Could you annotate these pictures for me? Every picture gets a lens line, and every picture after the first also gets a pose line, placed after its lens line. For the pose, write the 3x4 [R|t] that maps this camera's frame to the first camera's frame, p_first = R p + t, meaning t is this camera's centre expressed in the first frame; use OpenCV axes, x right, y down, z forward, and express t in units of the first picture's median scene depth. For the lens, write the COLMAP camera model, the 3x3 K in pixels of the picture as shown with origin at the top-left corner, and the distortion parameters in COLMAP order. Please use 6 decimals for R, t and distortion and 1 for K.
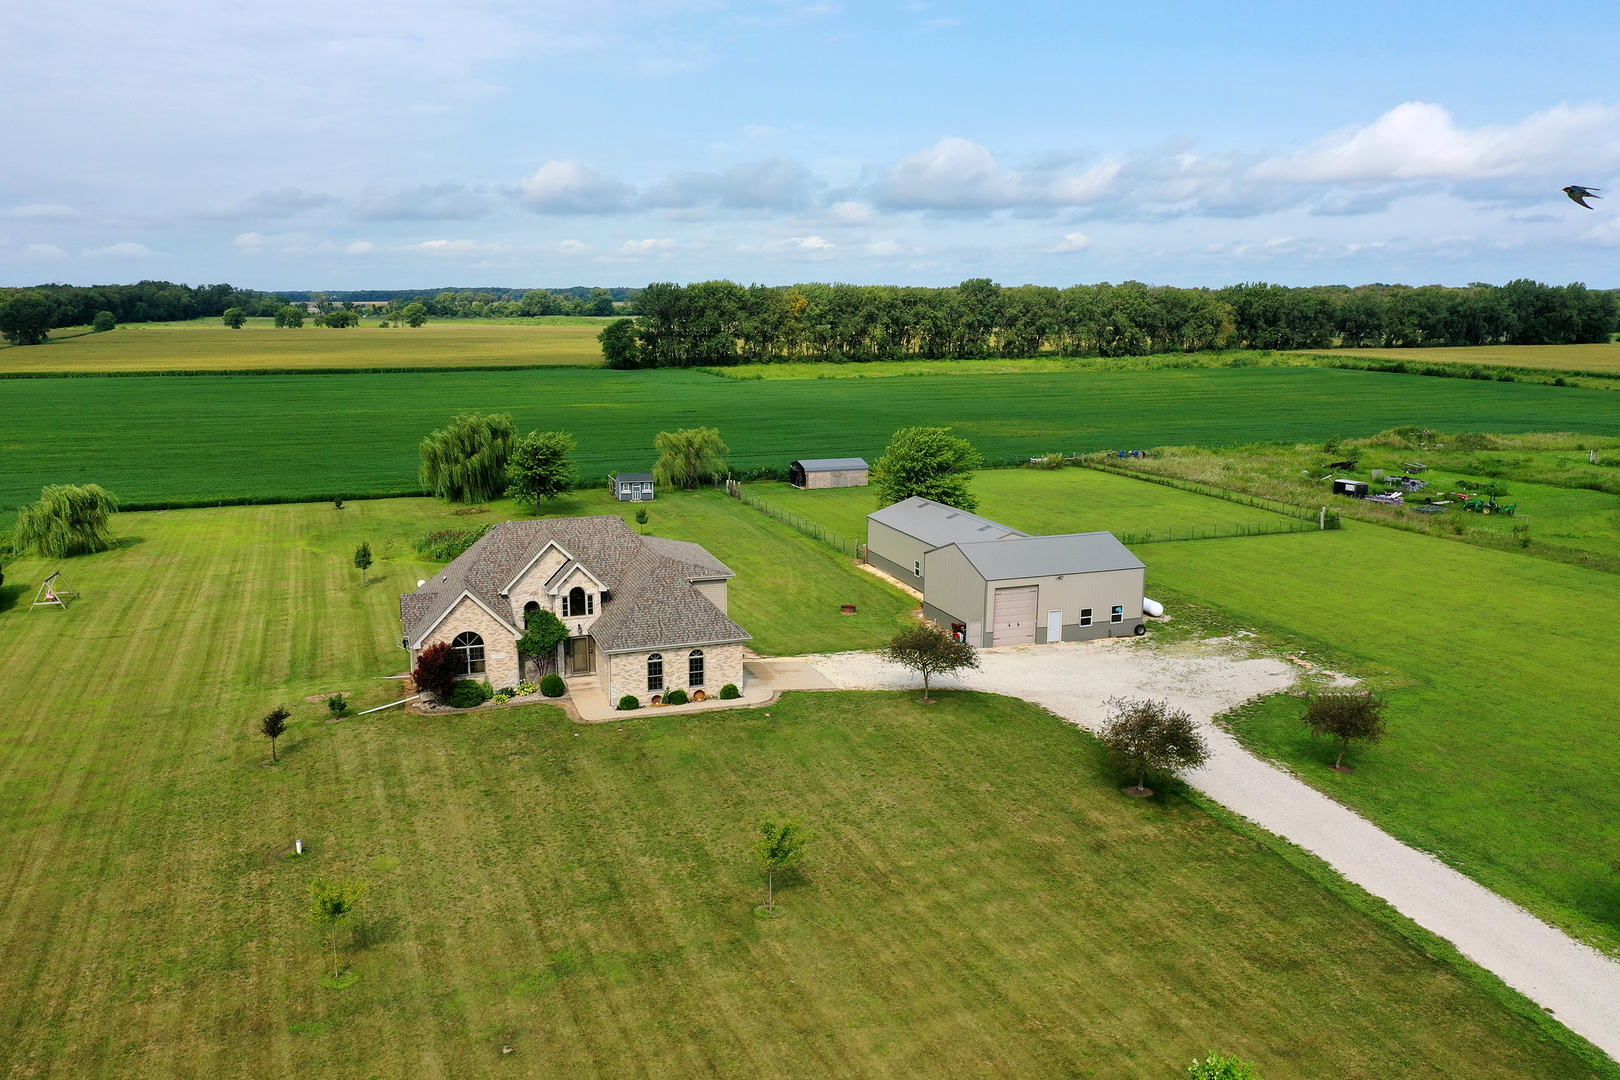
lens RADIAL K [[1268.5, 0, 813.7], [0, 1268.5, 537.6], [0, 0, 1]] dist [-0.009607, 0.012282]
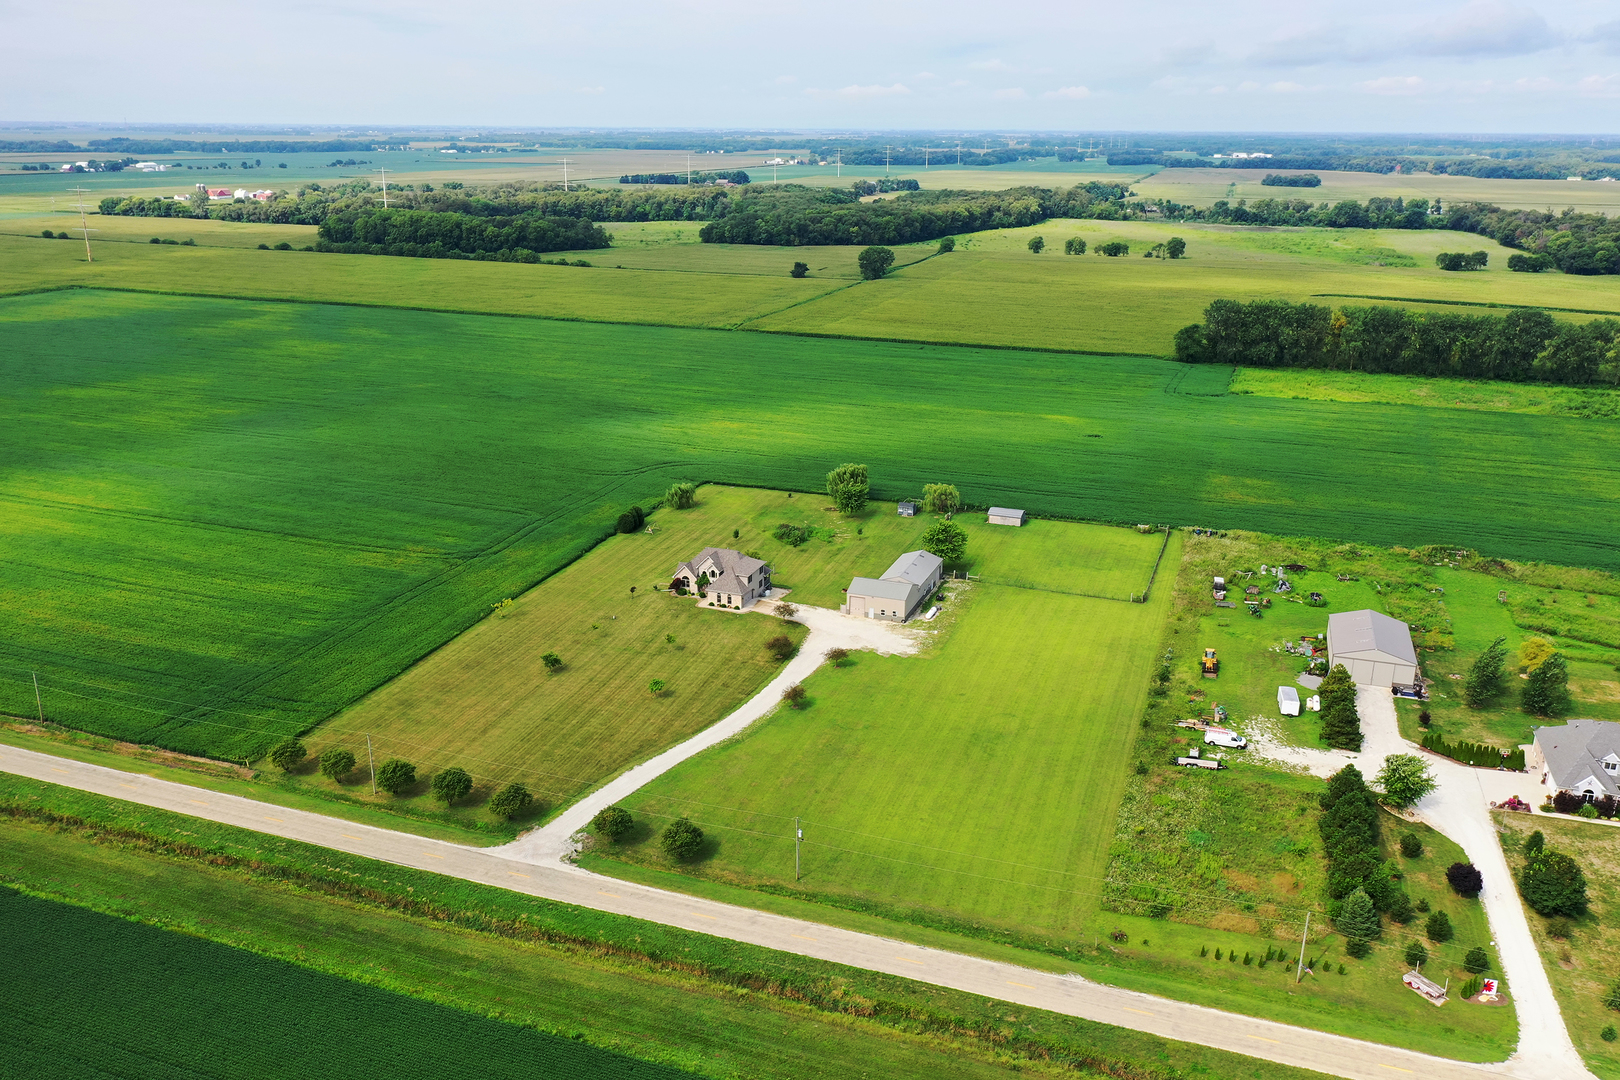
lens RADIAL K [[1262.7, 0, 813.0], [0, 1262.7, 540.0], [0, 0, 1]] dist [-0.005642, 0.002946]
pose [[0.767754, 0.202116, -0.608032, 1.856663], [-0.125601, 0.978008, 0.166506, -0.572481], [0.628313, -0.051466, 0.776256, -1.364266]]
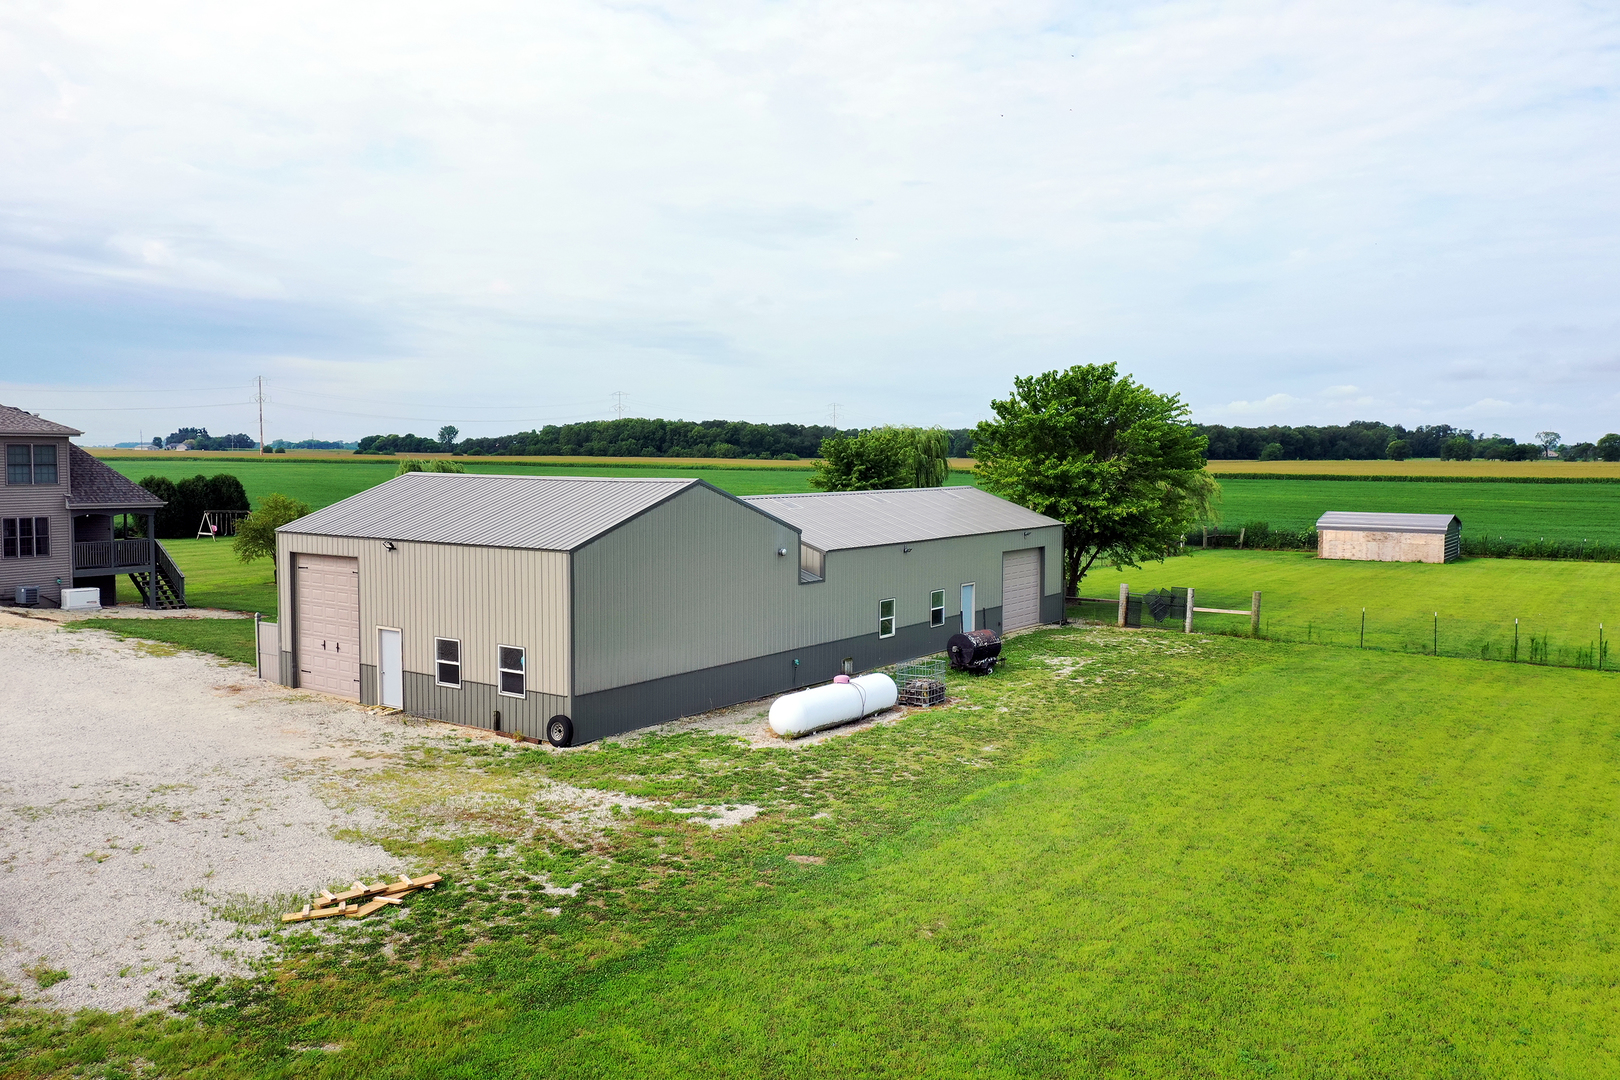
lens RADIAL K [[1270.9, 0, 812.6], [0, 1270.9, 540.7], [0, 0, 1]] dist [-0.005520, 0.003610]
pose [[0.580510, 0.055864, -0.812335, 0.604950], [-0.154419, 0.987092, -0.042468, 0.026102], [0.799477, 0.150093, 0.581643, 0.877662]]
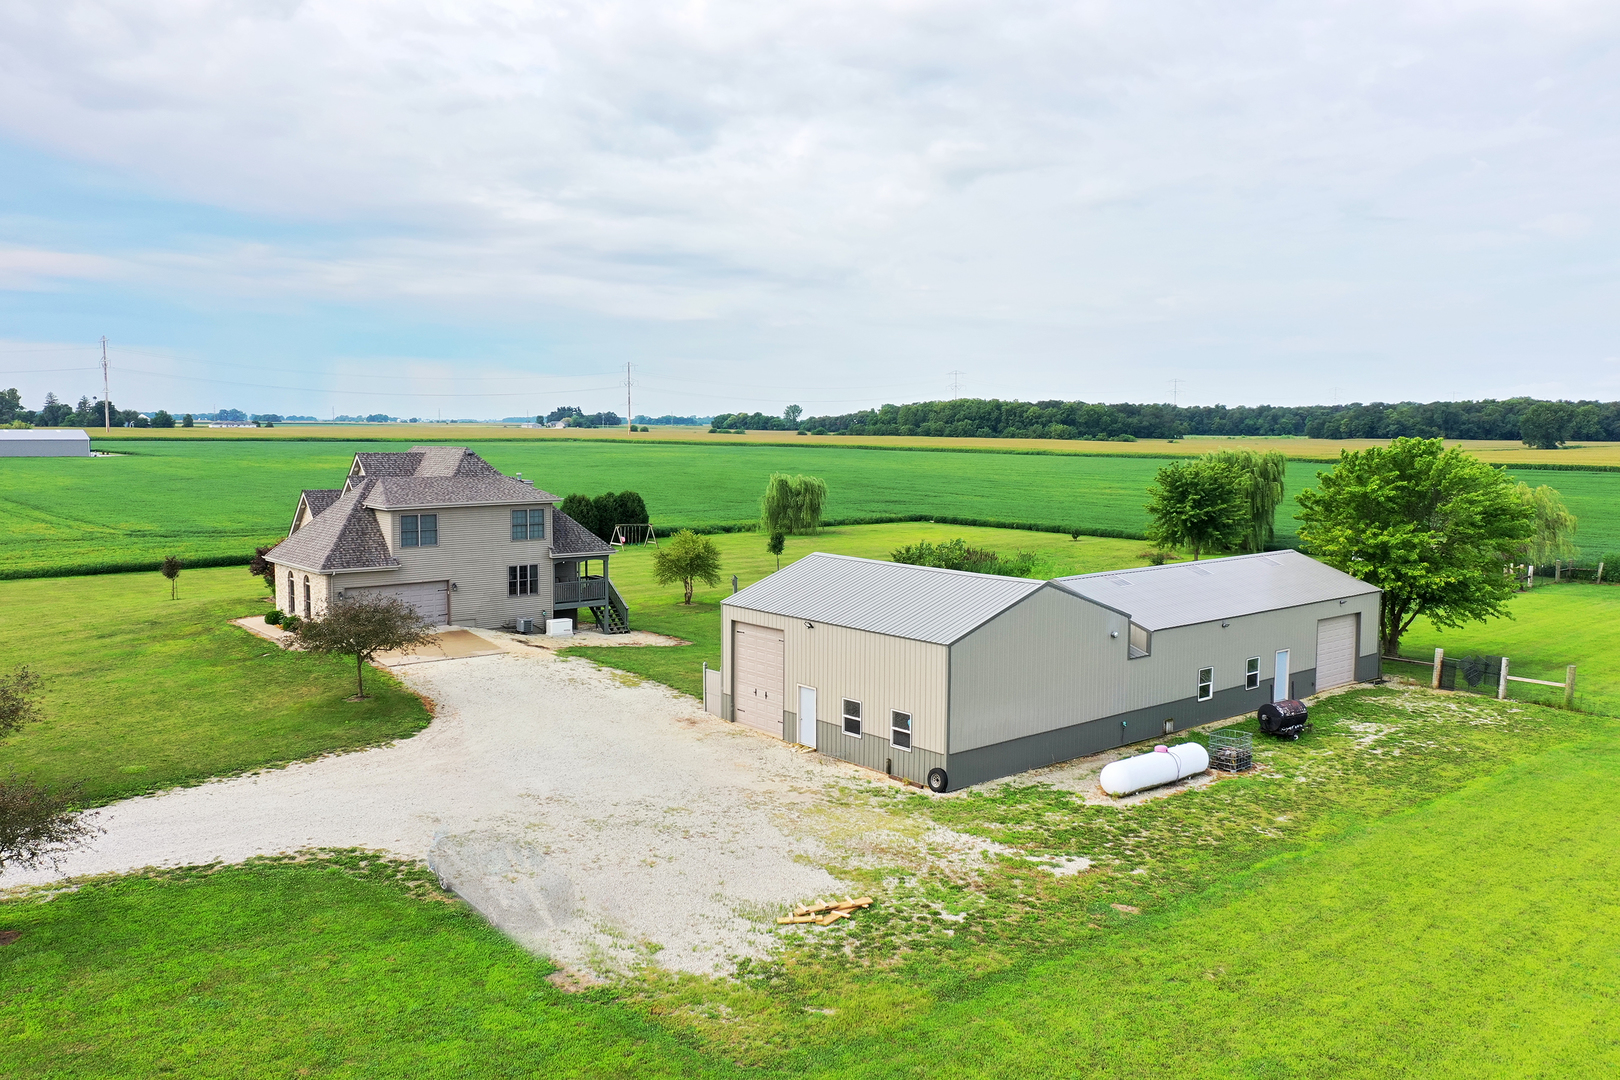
lens RADIAL K [[1262.9, 0, 812.2], [0, 1262.9, 547.0], [0, 0, 1]] dist [-0.005983, -0.000649]
pose [[0.350270, 0.088830, -0.932427, 0.691248], [-0.176986, 0.983836, 0.027243, -0.015959], [0.919776, 0.155484, 0.360330, 0.810024]]
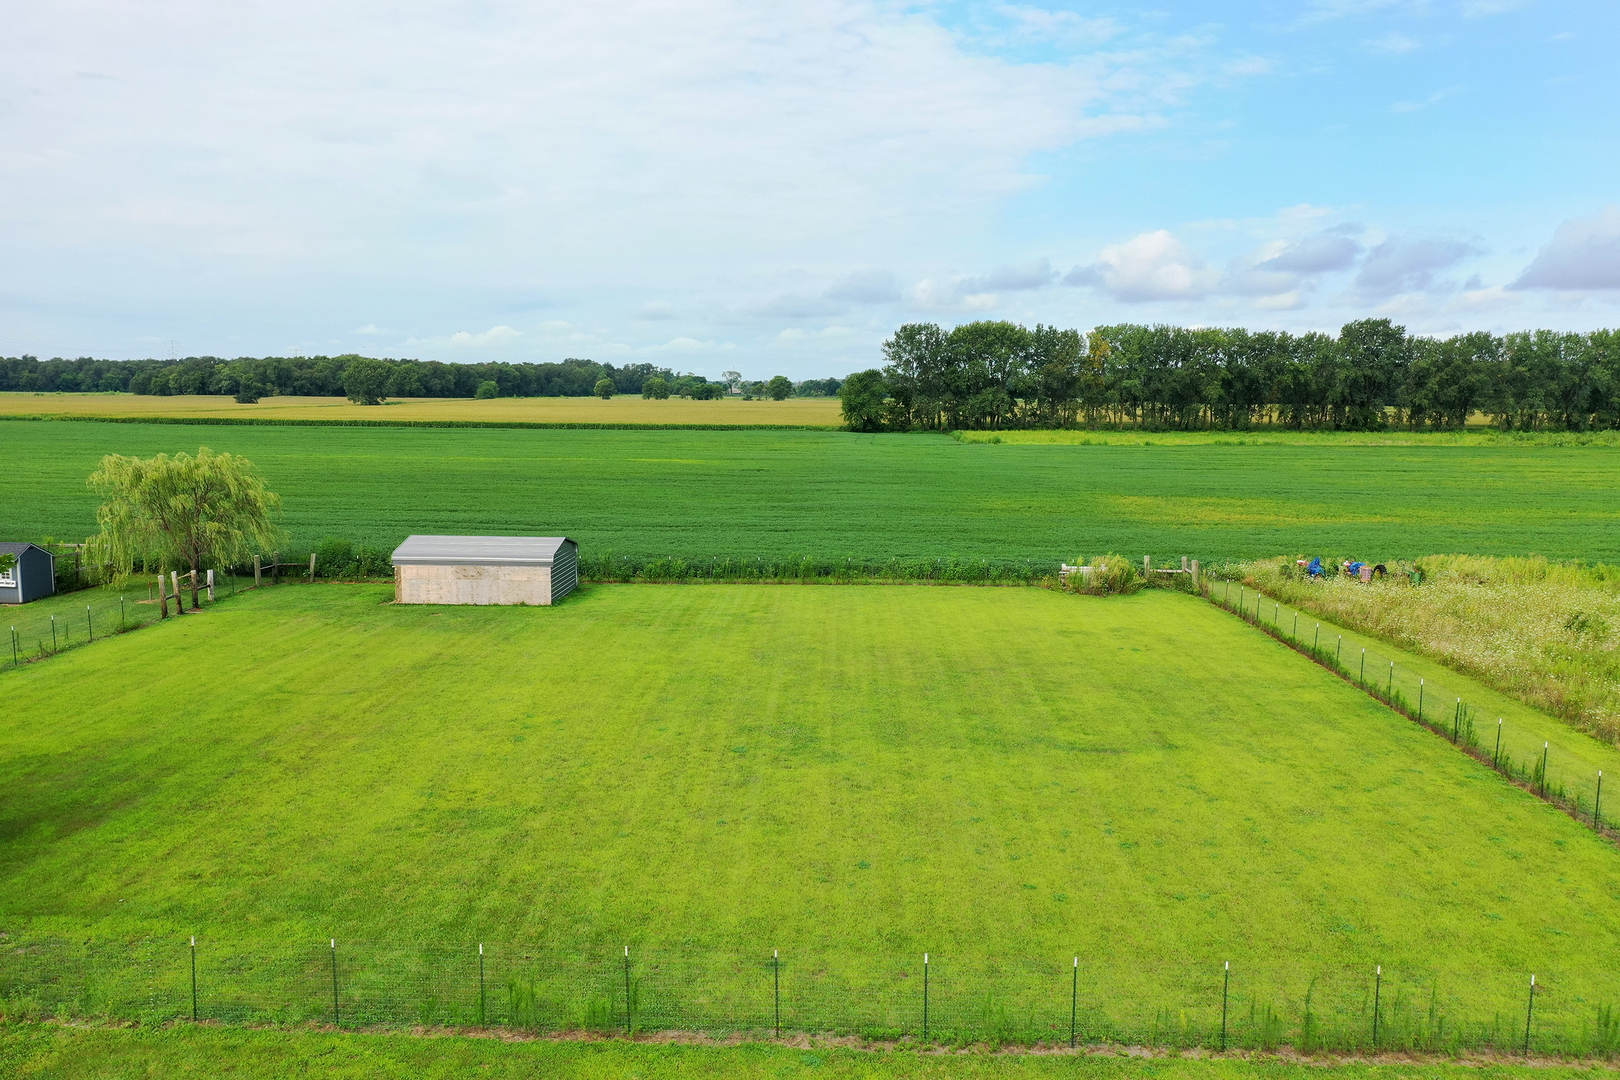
lens RADIAL K [[1270.9, 0, 812.6], [0, 1270.9, 540.7], [0, 0, 1]] dist [-0.005520, 0.003610]
pose [[0.933092, 0.048646, -0.356332, 0.500216], [-0.073838, 0.995615, -0.057433, -0.082450], [0.351975, 0.079901, 0.932593, 1.199052]]
